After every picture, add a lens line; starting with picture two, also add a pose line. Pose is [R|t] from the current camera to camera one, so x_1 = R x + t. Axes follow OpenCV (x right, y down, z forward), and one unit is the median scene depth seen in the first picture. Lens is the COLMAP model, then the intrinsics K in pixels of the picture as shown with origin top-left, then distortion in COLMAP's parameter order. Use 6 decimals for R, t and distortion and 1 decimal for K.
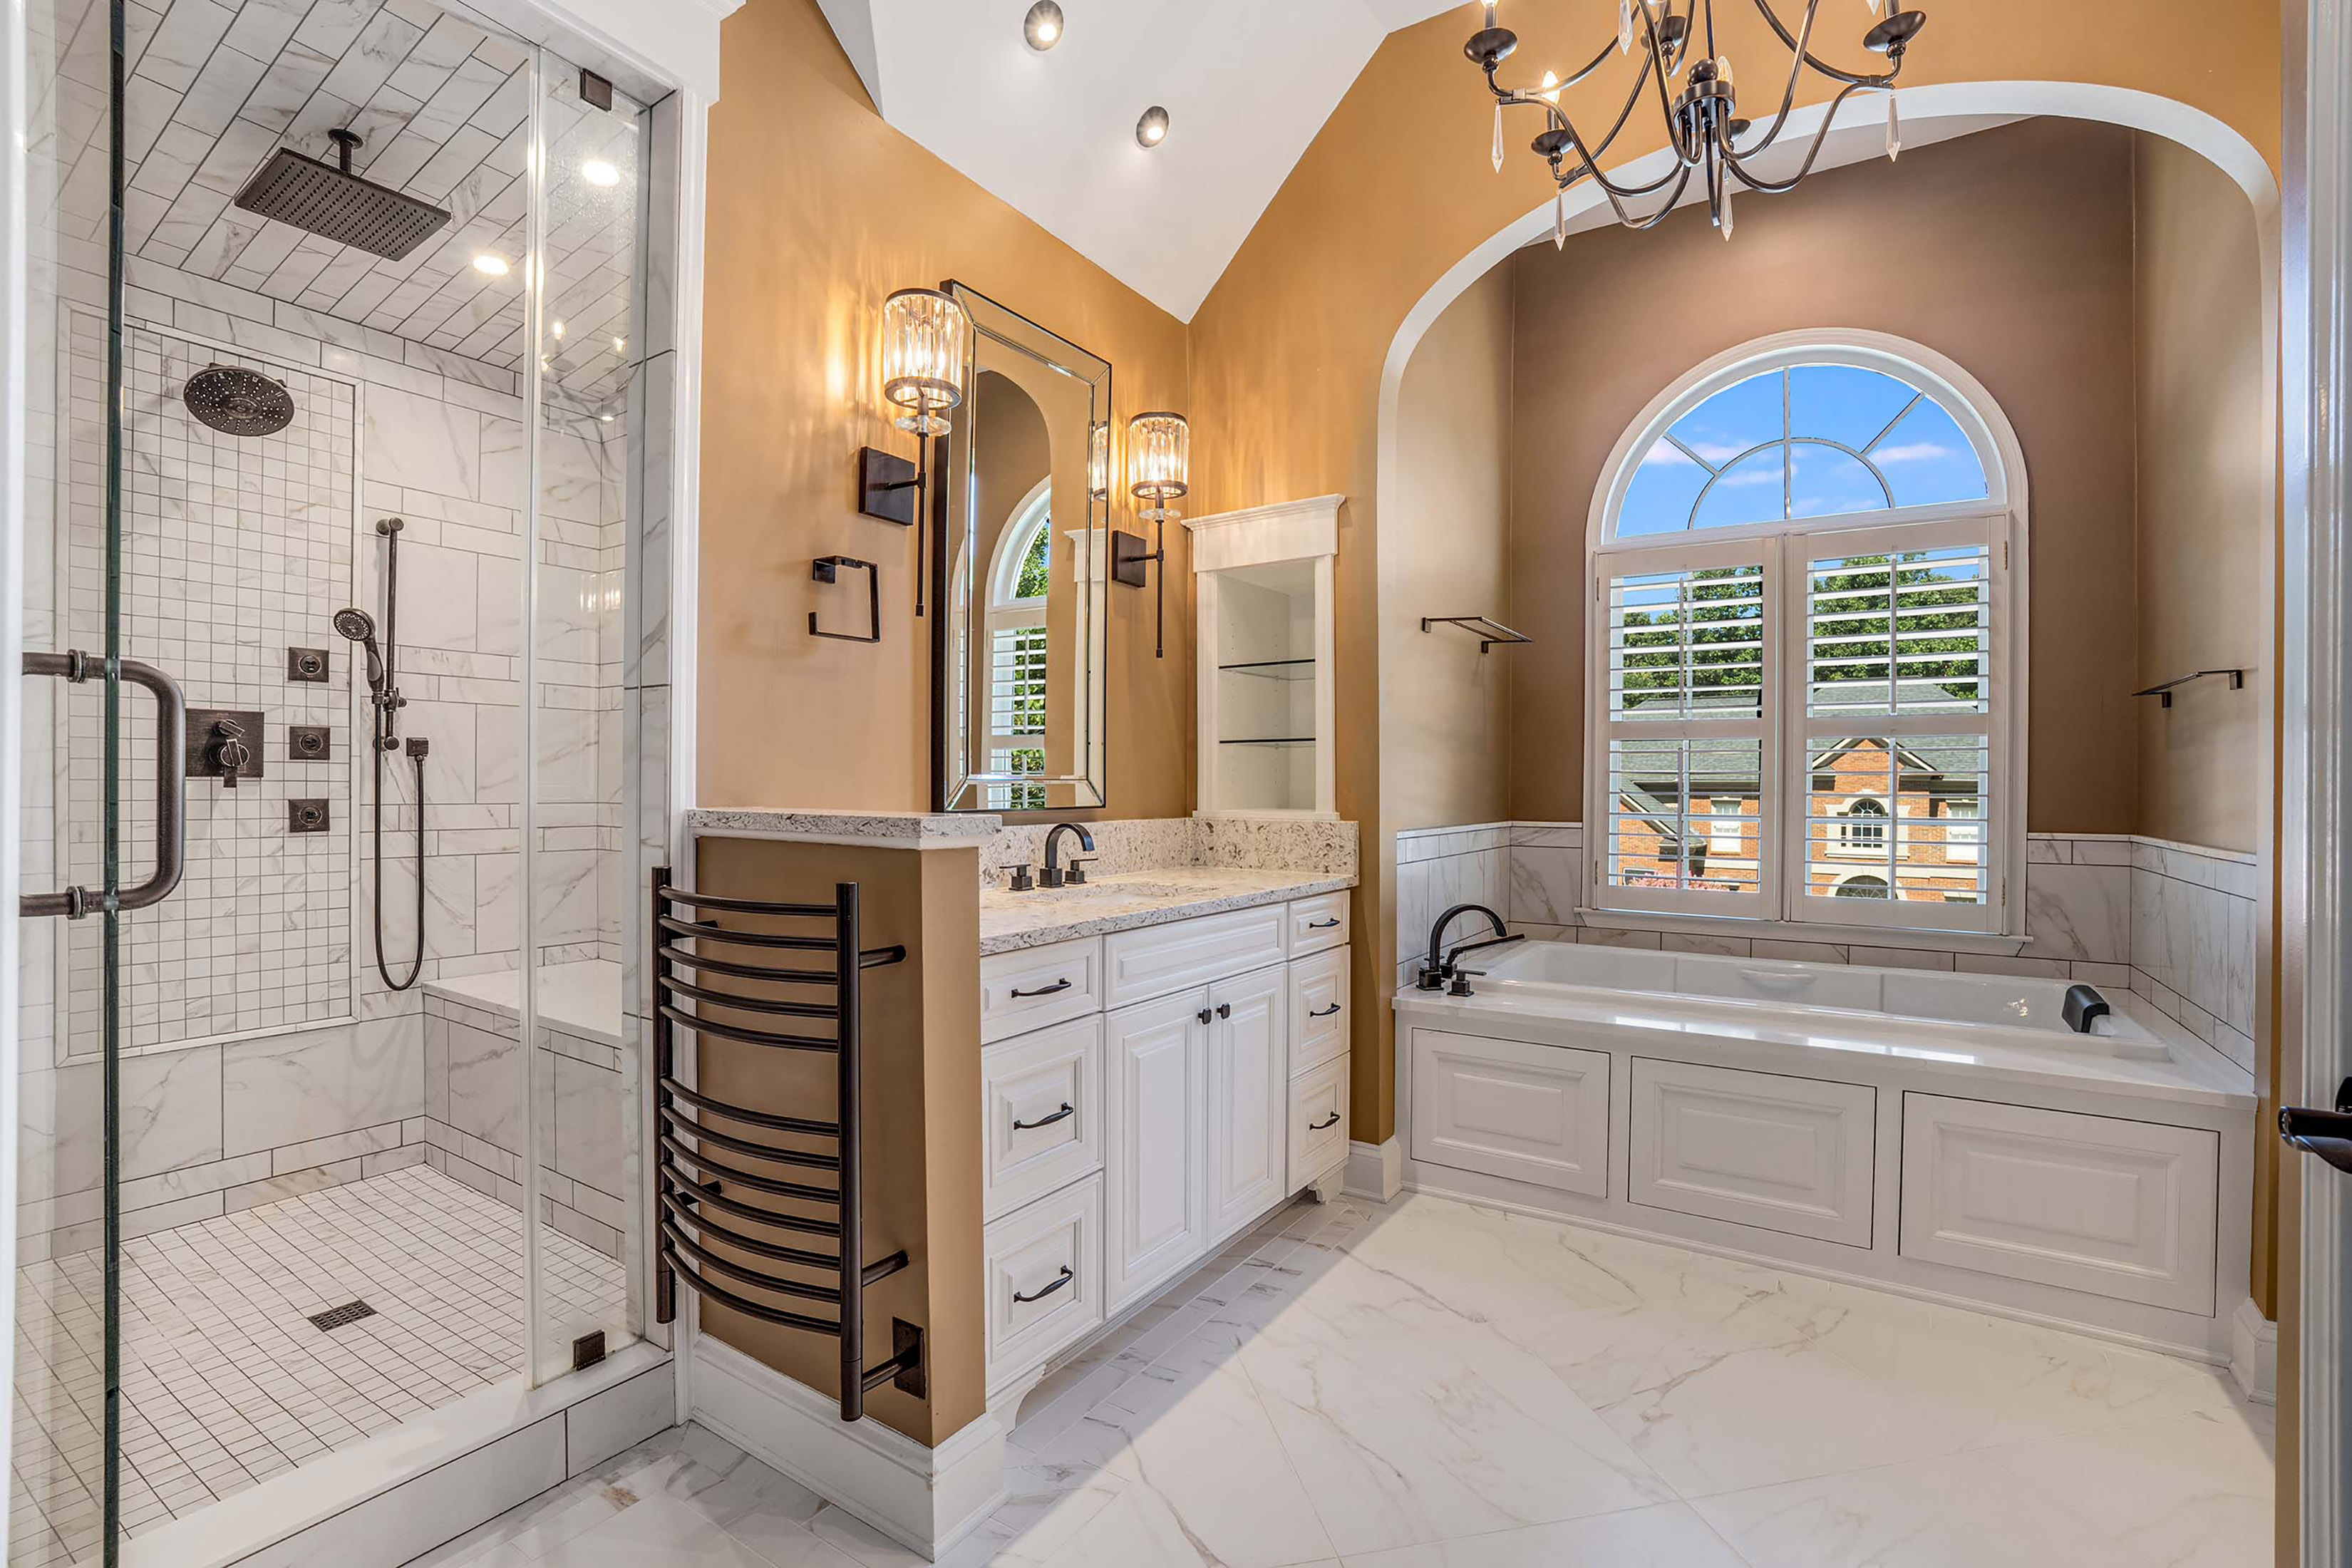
lens RADIAL K [[1068.3, 0, 1174.5], [0, 1068.3, 791.0], [0, 0, 1]] dist [-0.049311, 0.018240]
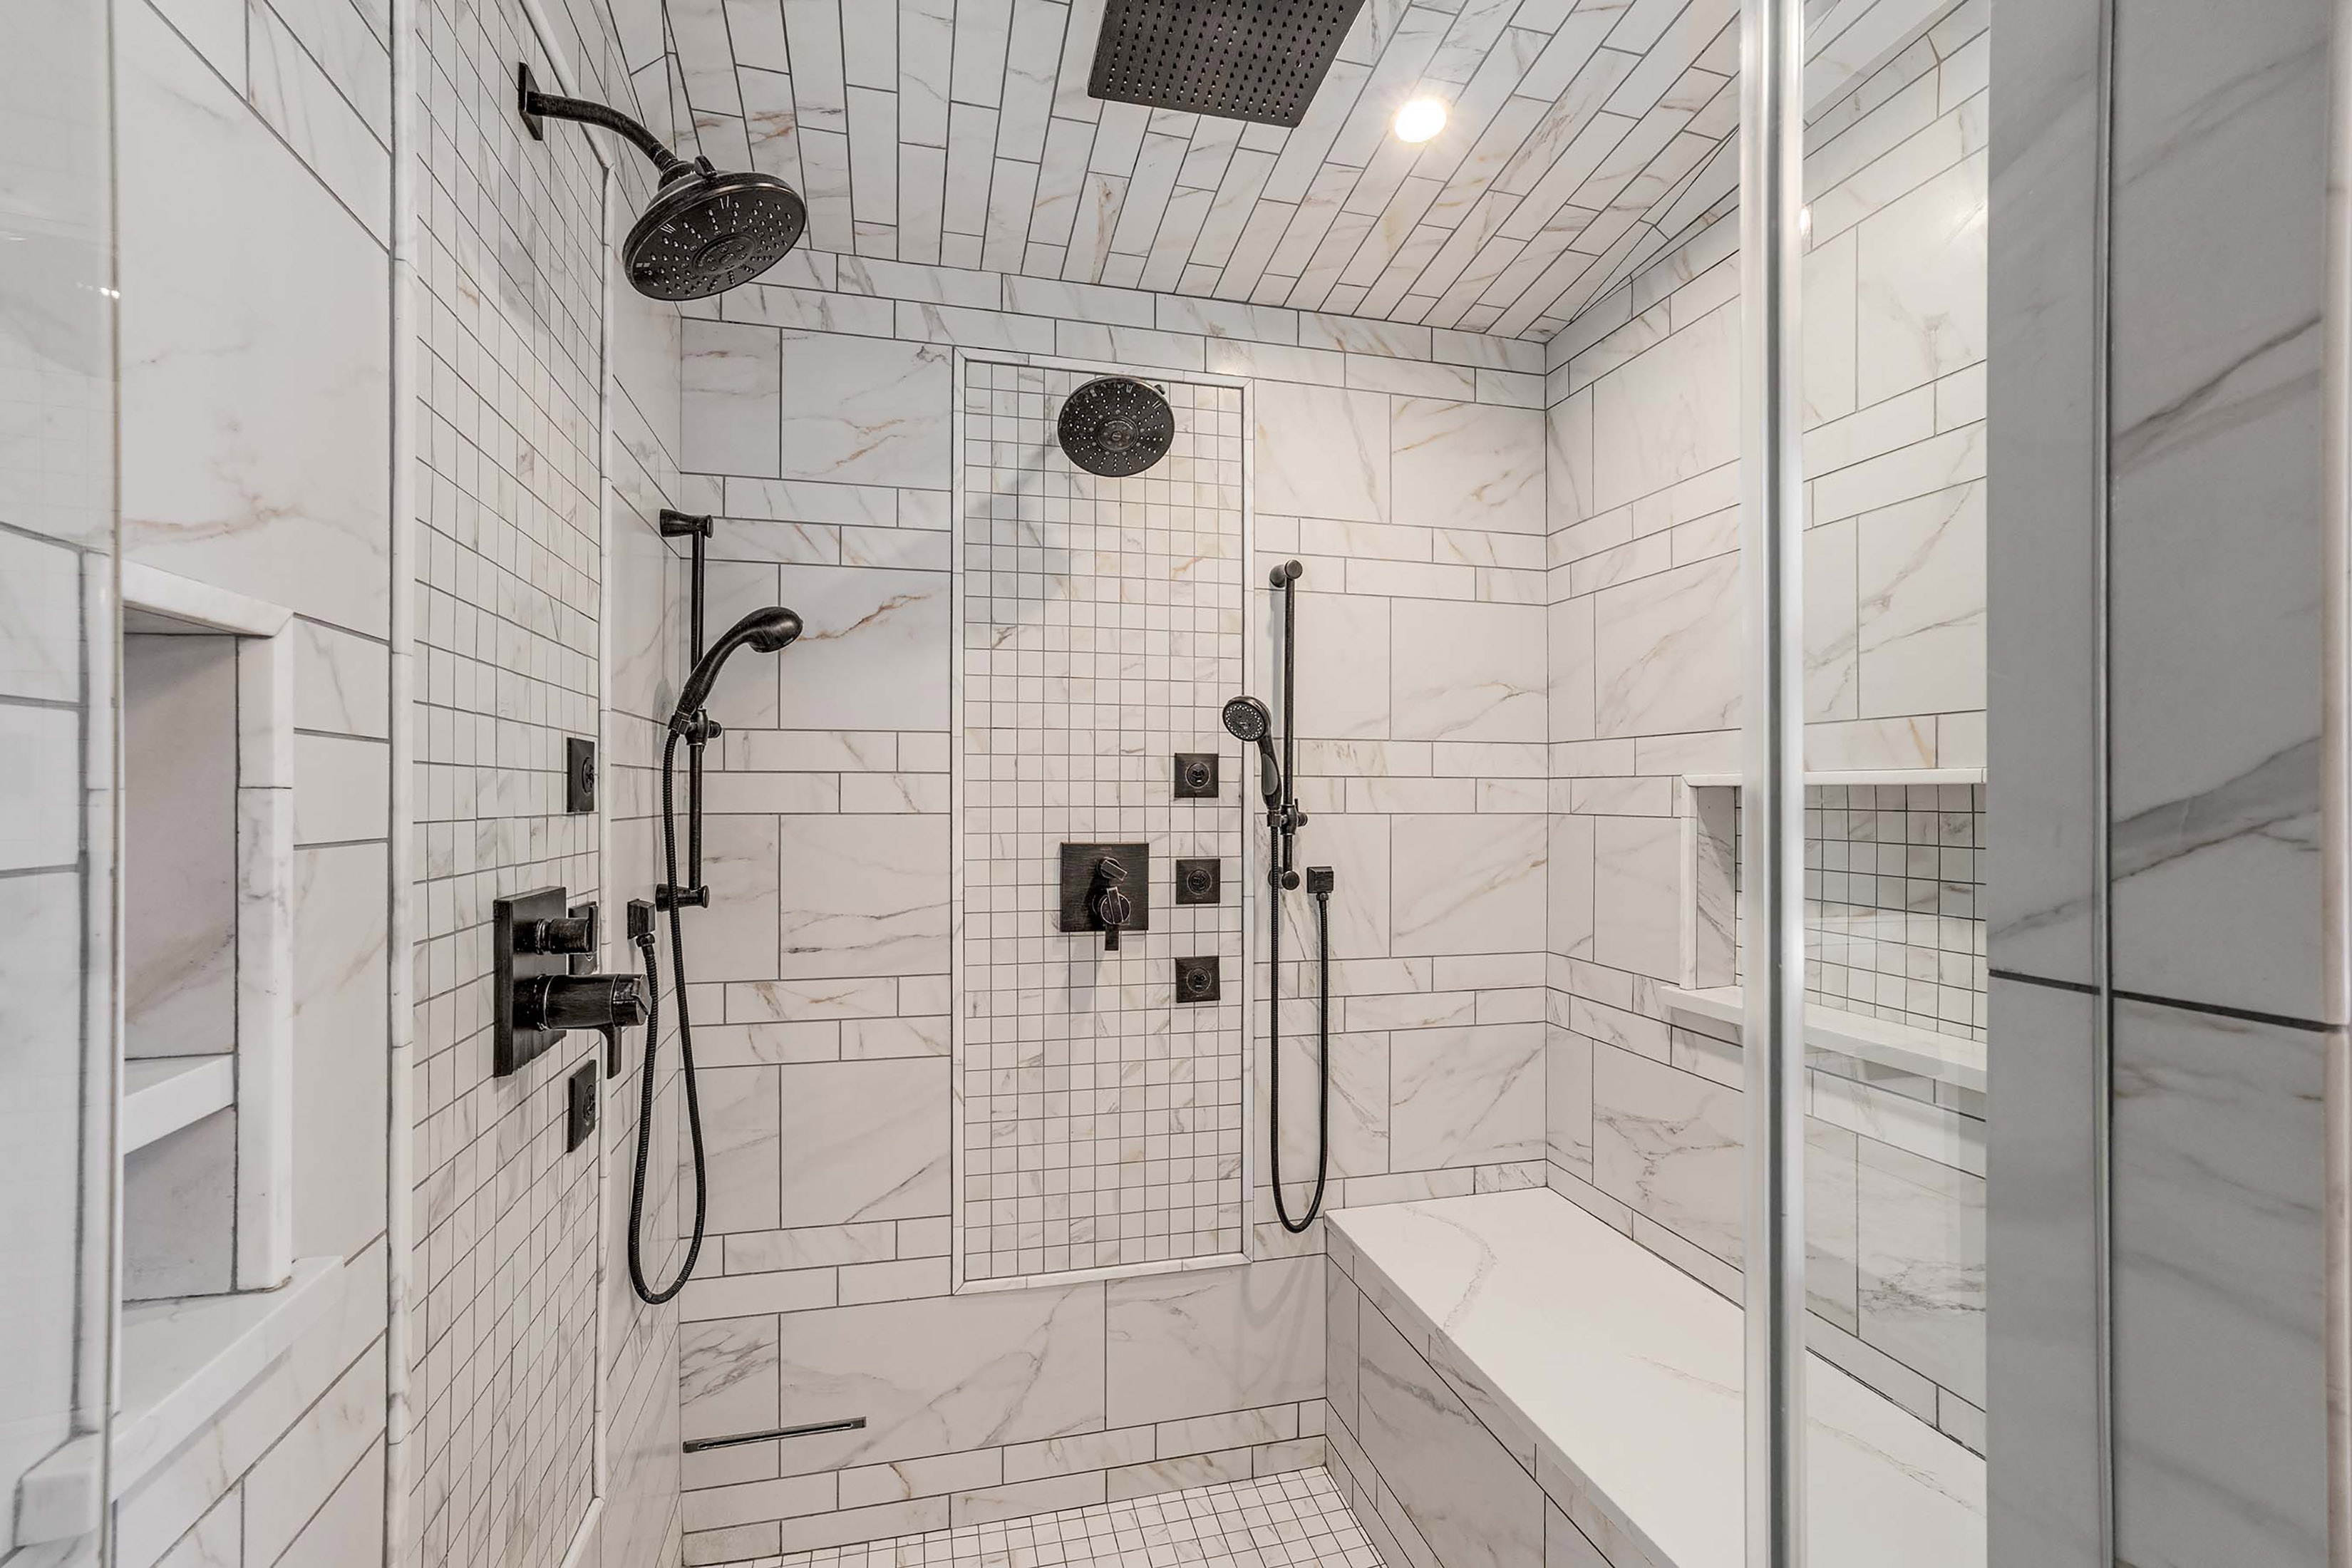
lens RADIAL K [[1068.3, 0, 1174.5], [0, 1068.3, 791.0], [0, 0, 1]] dist [-0.049311, 0.018240]
pose [[0.741767, -0.012048, -0.670550, -0.334263], [0.000619, 0.999851, -0.017279, -0.096397], [0.670658, 0.012402, 0.741663, 0.426141]]
